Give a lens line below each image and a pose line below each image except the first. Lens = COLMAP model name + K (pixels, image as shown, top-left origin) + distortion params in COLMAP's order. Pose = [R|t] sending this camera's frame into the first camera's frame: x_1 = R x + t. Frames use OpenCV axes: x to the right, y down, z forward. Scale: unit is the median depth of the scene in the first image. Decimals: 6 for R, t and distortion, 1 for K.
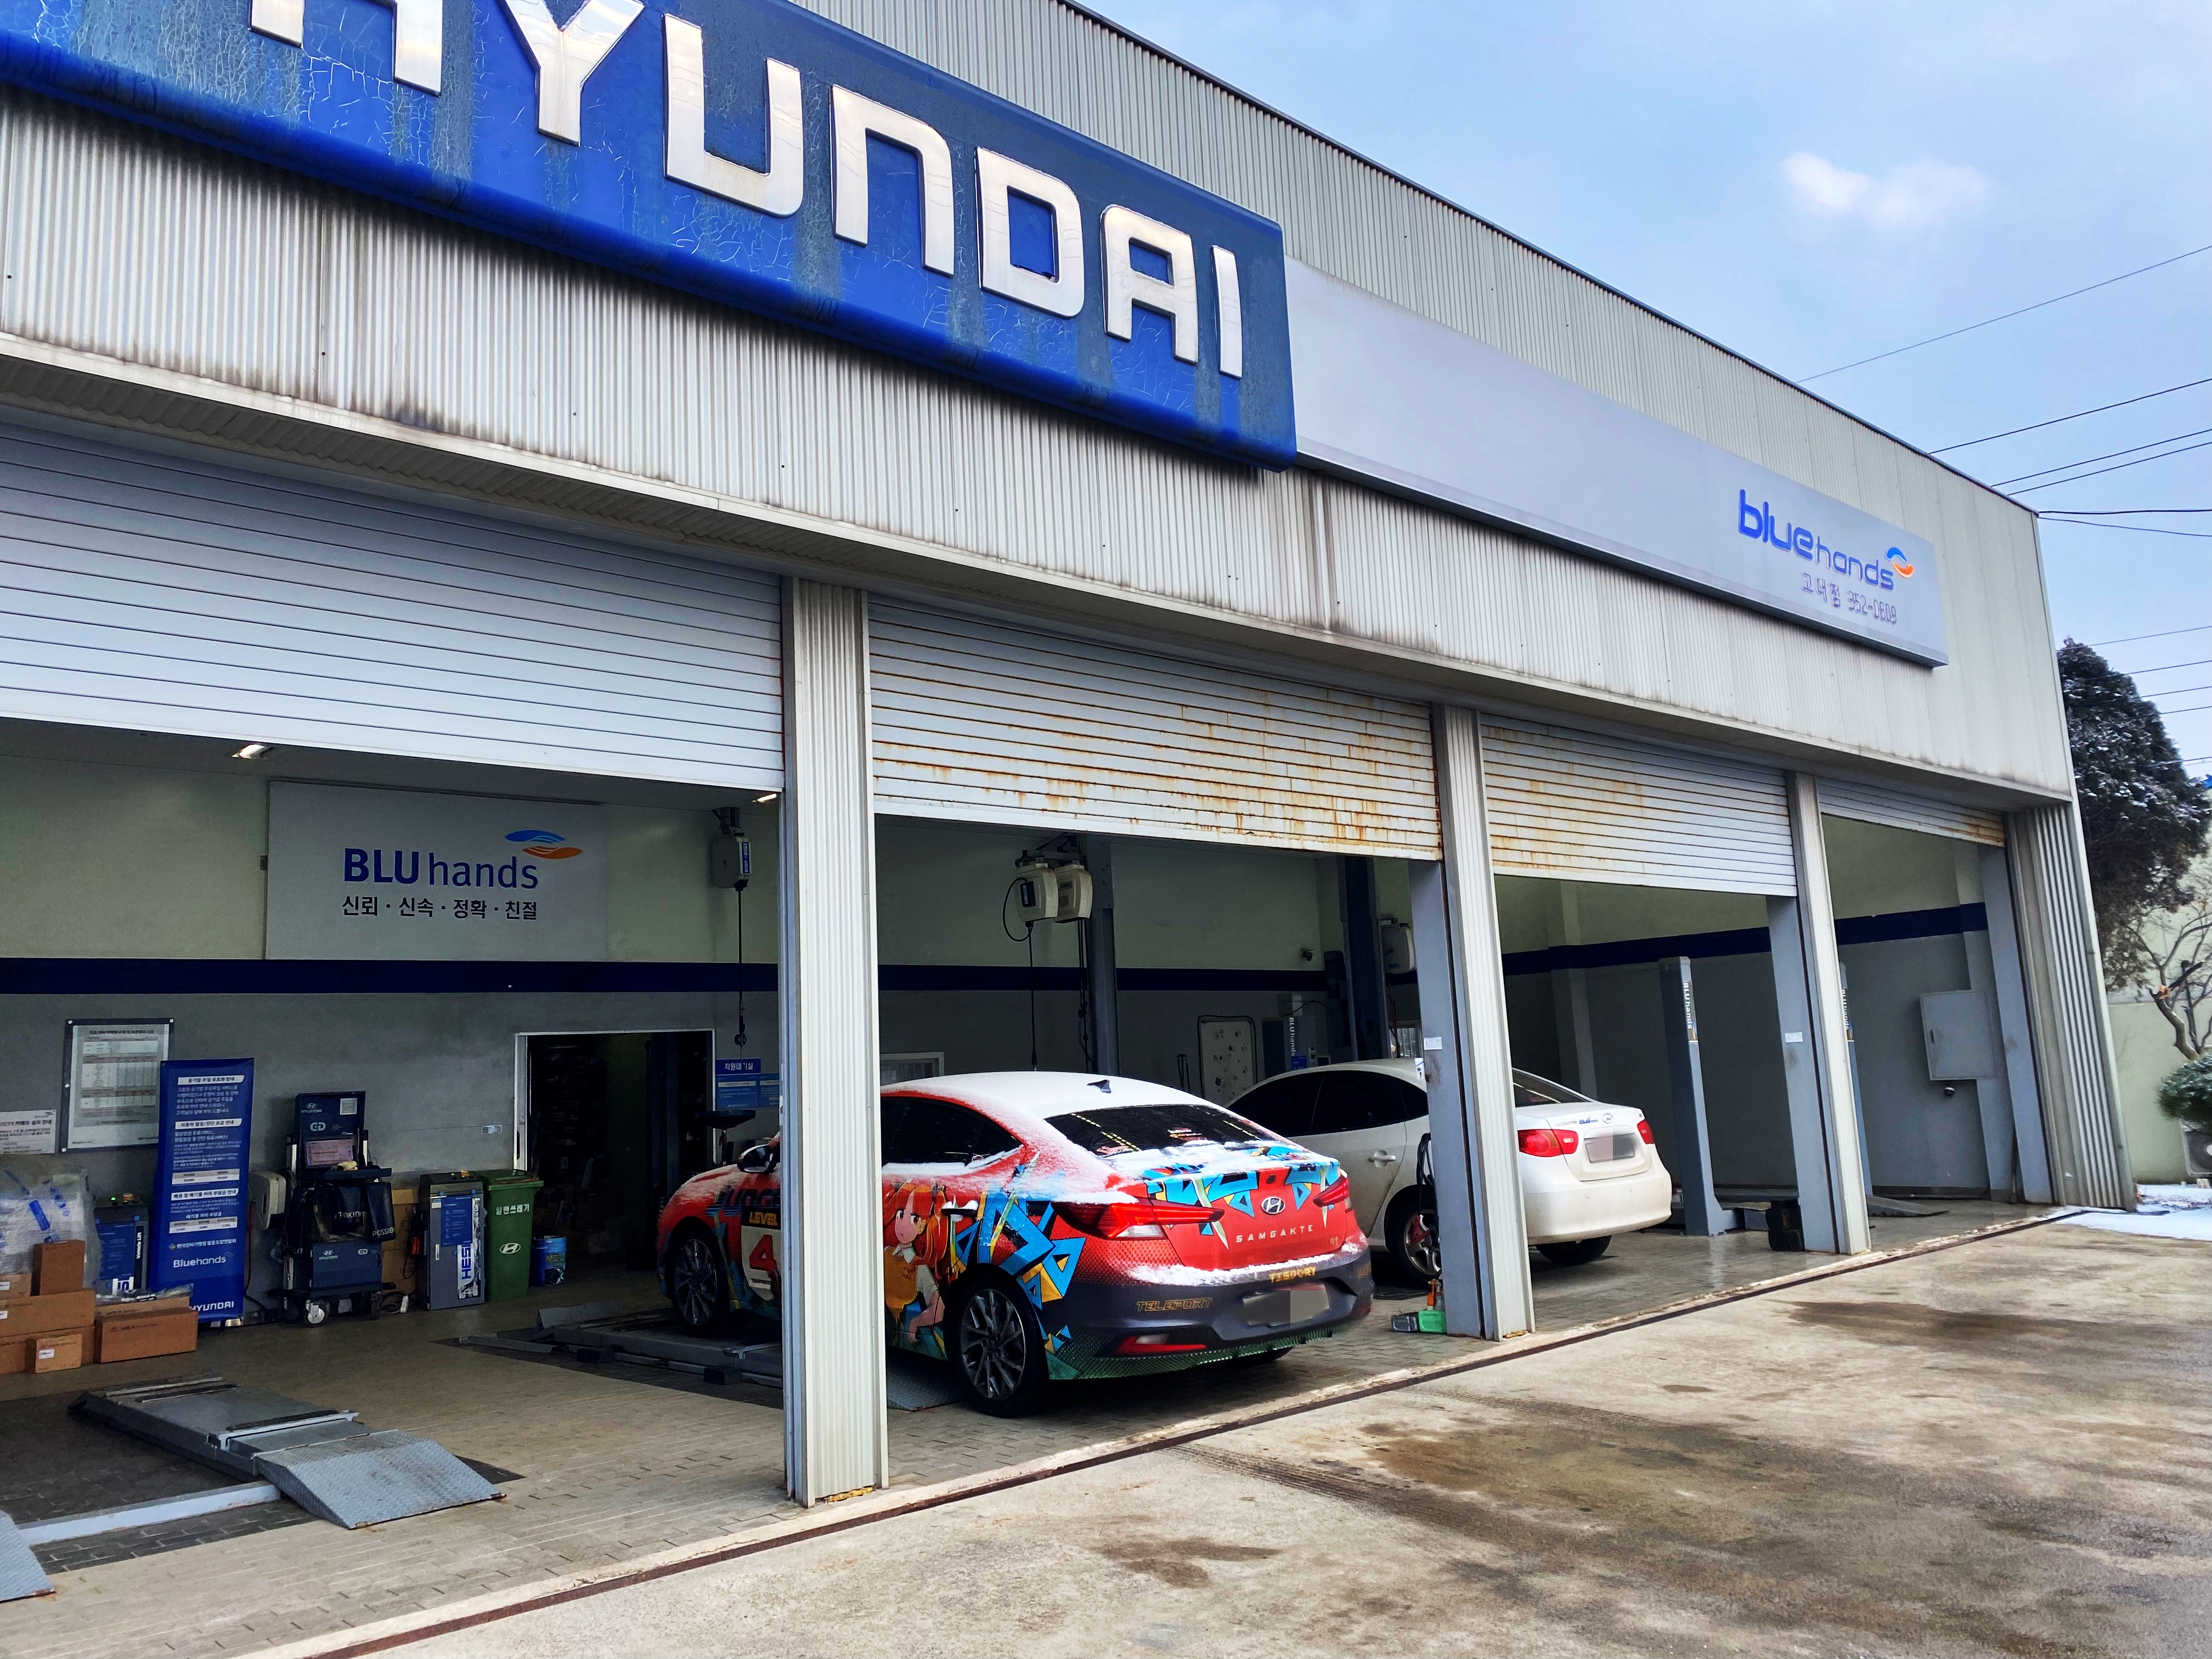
lens RADIAL K [[1662.8, 0, 1106.0], [0, 1662.8, 829.9], [0, 0, 1]] dist [0.044132, -0.046769]
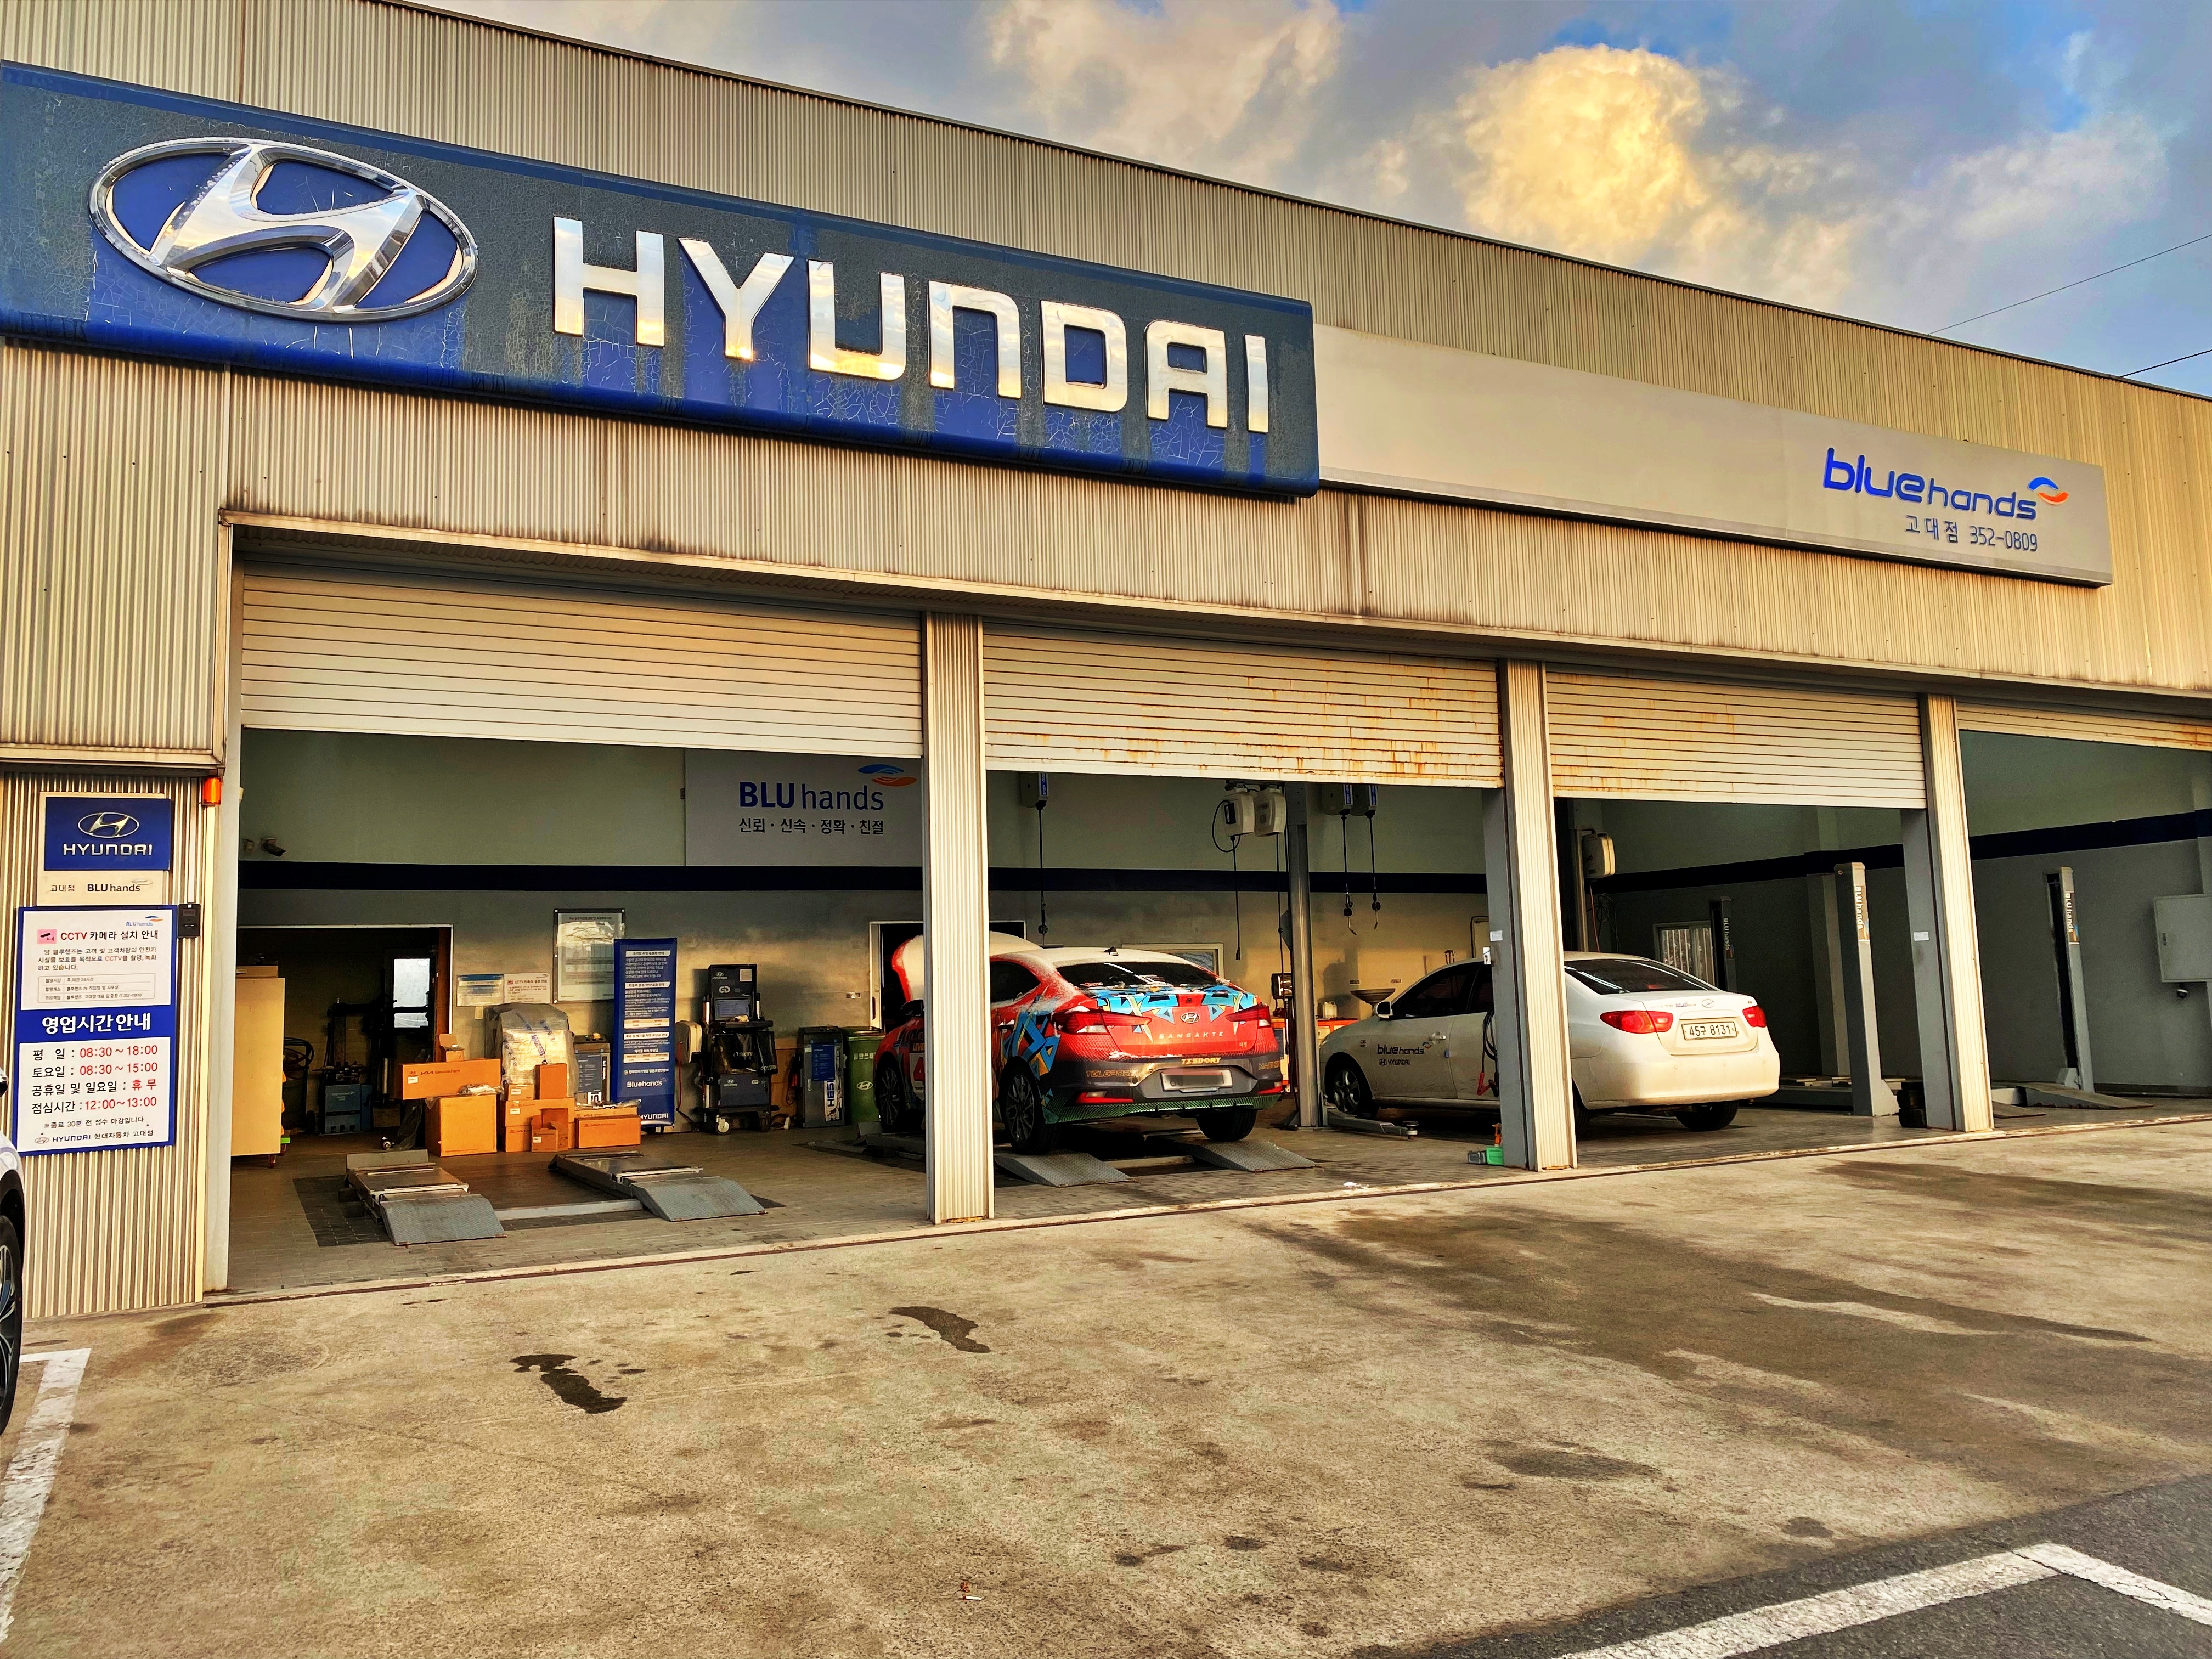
lens RADIAL K [[1662.8, 0, 1093.0], [0, 1662.8, 824.8], [0, 0, 1]] dist [0.044132, -0.046769]
pose [[0.961438, -0.007782, -0.274913, 0.209598], [0.023259, 0.998319, 0.053082, -0.022339], [0.274038, -0.057429, 0.960003, -0.223688]]
